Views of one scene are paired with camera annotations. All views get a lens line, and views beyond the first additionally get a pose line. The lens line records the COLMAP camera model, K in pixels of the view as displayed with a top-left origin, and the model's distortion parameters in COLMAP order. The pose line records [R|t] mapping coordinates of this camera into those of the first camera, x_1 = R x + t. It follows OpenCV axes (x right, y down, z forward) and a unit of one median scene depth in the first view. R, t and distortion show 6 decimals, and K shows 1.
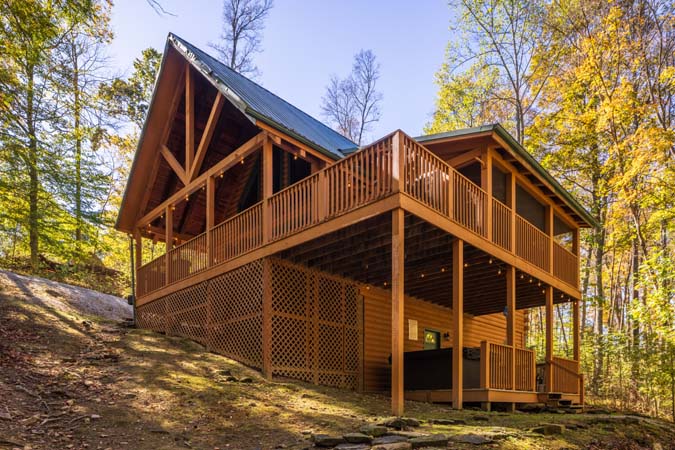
lens RADIAL K [[456.8, 0, 339.8], [0, 456.8, 405.9], [0, 0, 1]] dist [-0.003005, -0.003528]
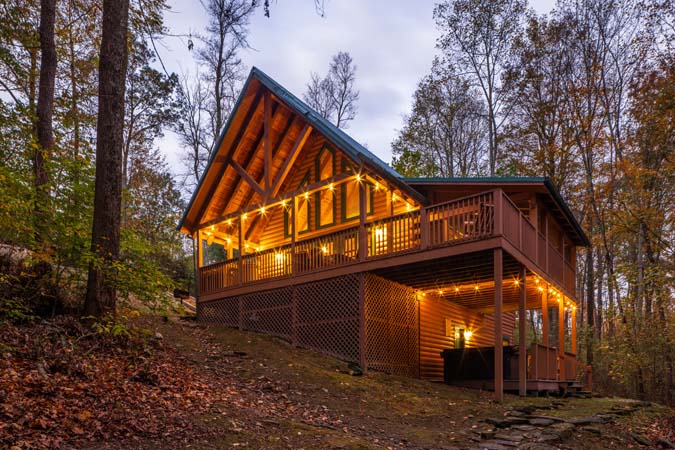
lens RADIAL K [[455.7, 0, 339.6], [0, 455.7, 384.6], [0, 0, 1]] dist [-0.002654, -0.002355]
pose [[0.991535, -0.004219, 0.129772, -0.299382], [0.004527, 0.999988, -0.002081, -0.018250], [-0.129762, 0.002651, 0.991542, -0.153656]]
